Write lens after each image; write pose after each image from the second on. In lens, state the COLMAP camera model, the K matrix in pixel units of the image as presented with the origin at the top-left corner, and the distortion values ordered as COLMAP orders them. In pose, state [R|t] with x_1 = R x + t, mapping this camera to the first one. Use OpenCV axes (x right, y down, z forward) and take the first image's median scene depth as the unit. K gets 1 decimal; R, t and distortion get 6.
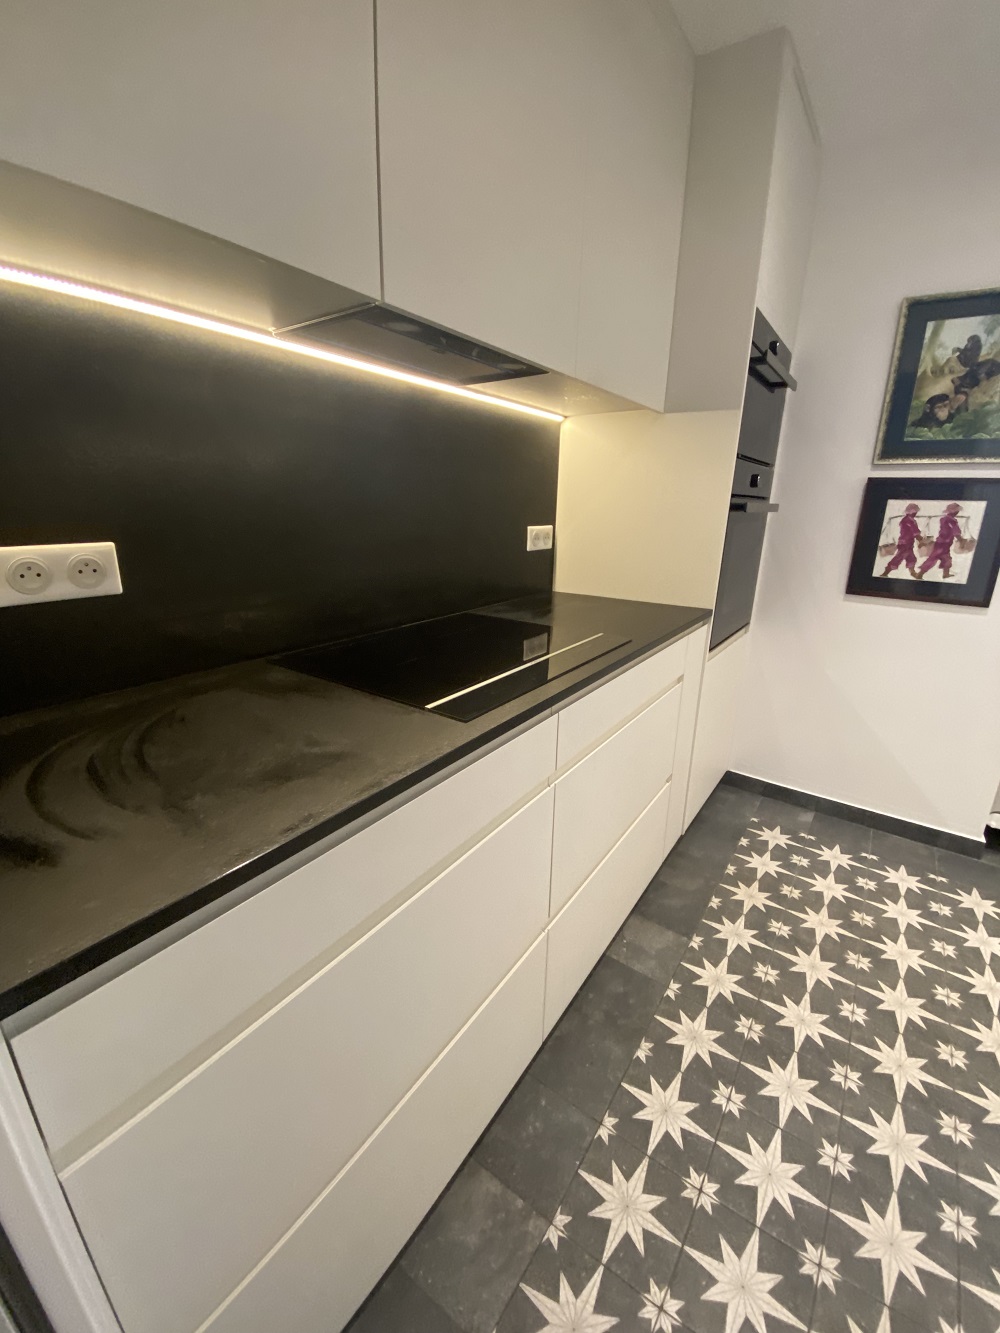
lens RADIAL K [[538.6, 0, 500.0], [0, 538.6, 666.5], [0, 0, 1]] dist [0.020178, -0.019110]
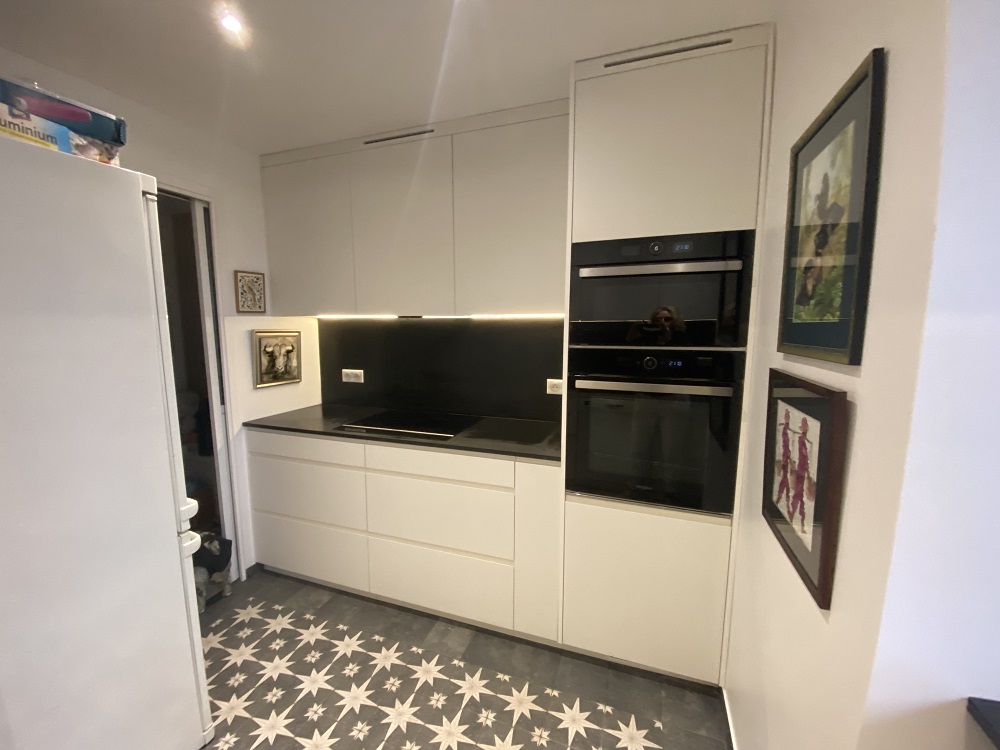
lens RADIAL K [[404.1, 0, 497.1], [0, 404.1, 375.3], [0, 0, 1]] dist [0.020178, -0.019110]
pose [[0.269669, 0.100494, -0.957695, 1.305124], [-0.273386, 0.961607, 0.023924, -0.283272], [0.923330, 0.255369, 0.286789, 0.554532]]
